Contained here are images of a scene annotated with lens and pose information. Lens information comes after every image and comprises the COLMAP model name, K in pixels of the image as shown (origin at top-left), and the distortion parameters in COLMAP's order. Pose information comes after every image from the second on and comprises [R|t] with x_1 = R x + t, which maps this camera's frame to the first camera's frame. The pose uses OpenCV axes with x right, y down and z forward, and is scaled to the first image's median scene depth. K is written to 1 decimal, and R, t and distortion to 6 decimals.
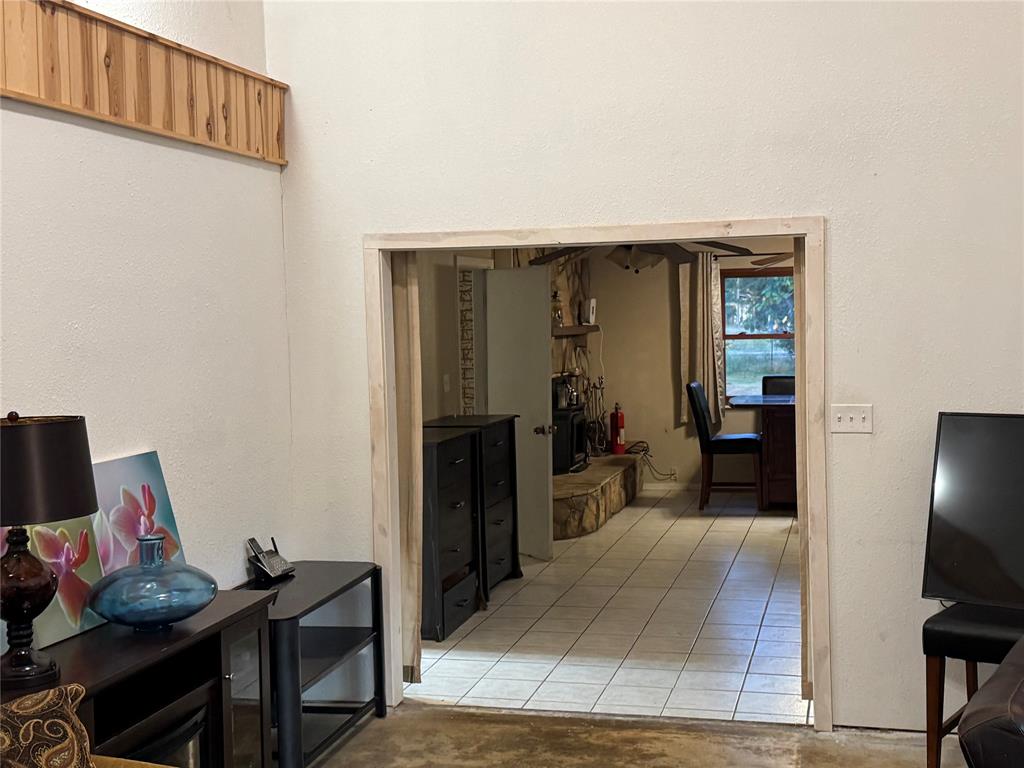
lens RADIAL K [[1368.2, 0, 511.1], [0, 1368.2, 383.3], [0, 0, 1]] dist [0.133637, 0.000000]
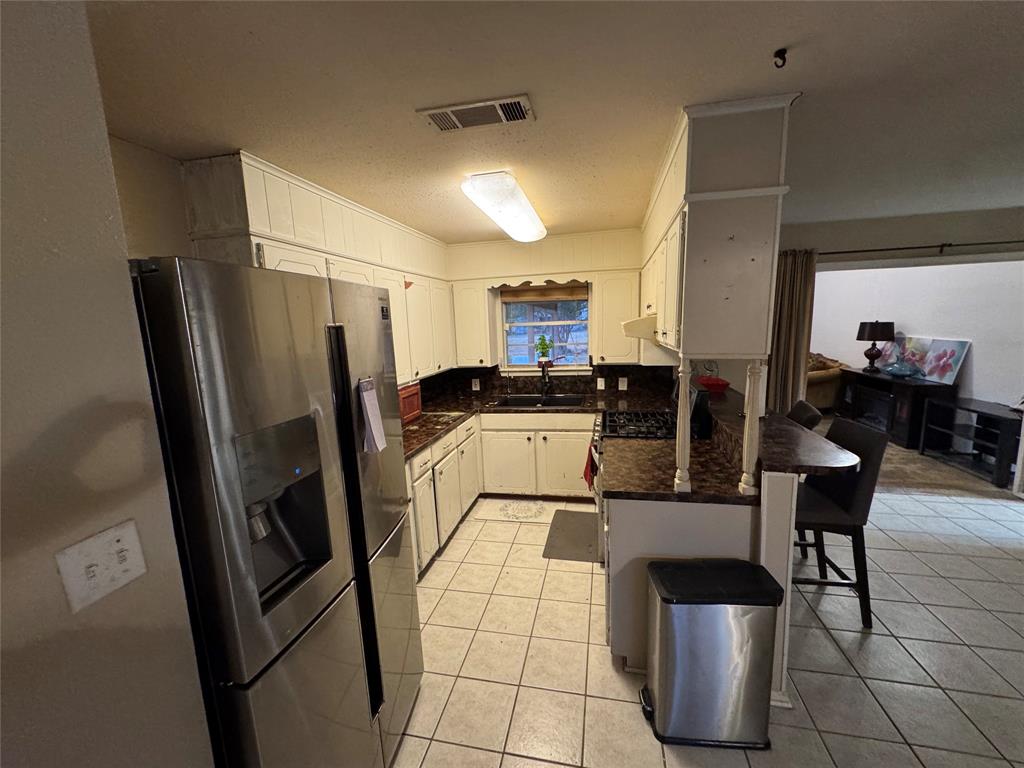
lens RADIAL K [[409.9, 0, 512.7], [0, 409.9, 385.6], [0, 0, 1]] dist [-0.003054, -0.000055]
pose [[-0.998131, 0.058660, -0.017108, 0.307116], [0.053755, 0.976094, 0.210598, -0.040283], [0.029052, 0.209284, -0.977423, 0.730260]]
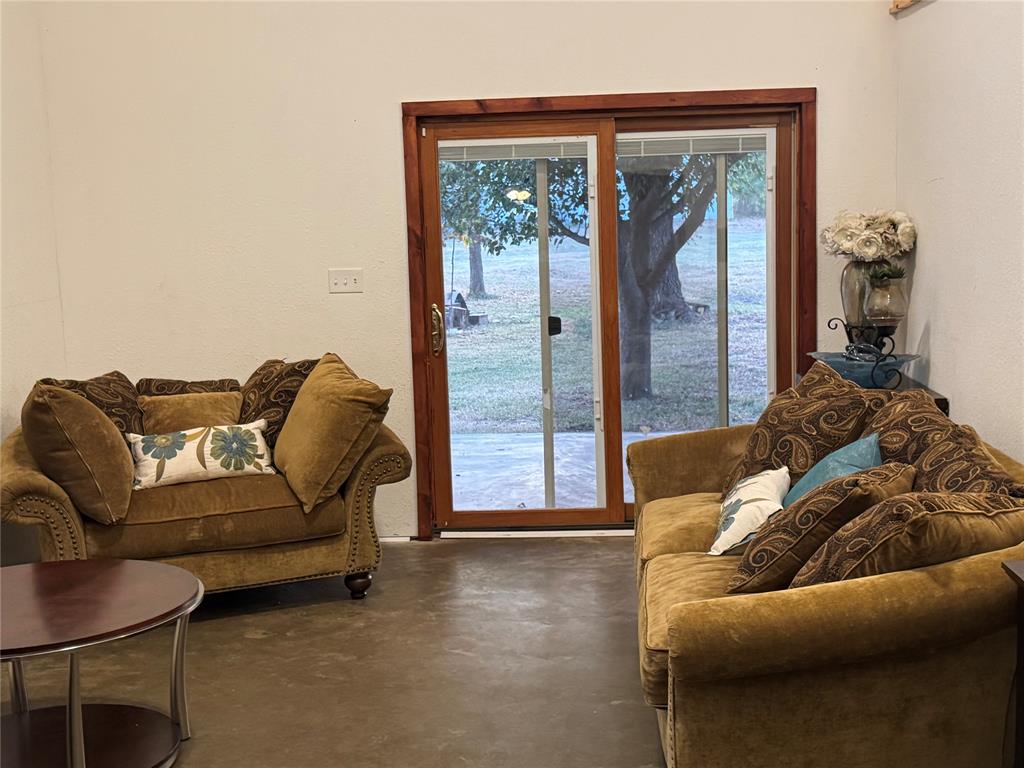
lens RADIAL K [[1368.2, 0, 516.6], [0, 1368.2, 379.0], [0, 0, 1]] dist [0.133637, 0.000000]
pose [[-0.980036, 0.078910, -0.182491, 0.038052], [0.043538, 0.980765, 0.190272, -0.021119], [0.193995, 0.178528, -0.964621, 0.480153]]
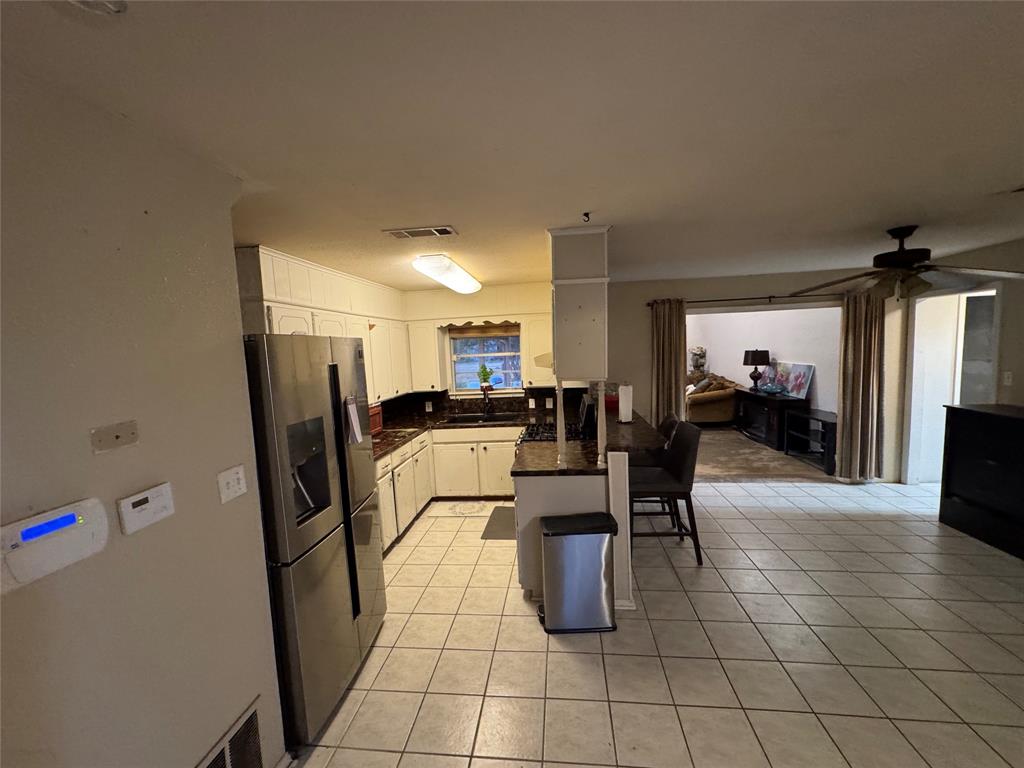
lens RADIAL K [[409.9, 0, 512.9], [0, 409.9, 385.1], [0, 0, 1]] dist [-0.003054, -0.000055]
pose [[-0.990135, 0.073349, -0.119386, 0.296213], [0.054855, 0.986946, 0.151420, -0.048565], [0.128934, 0.143377, -0.981233, 0.801018]]
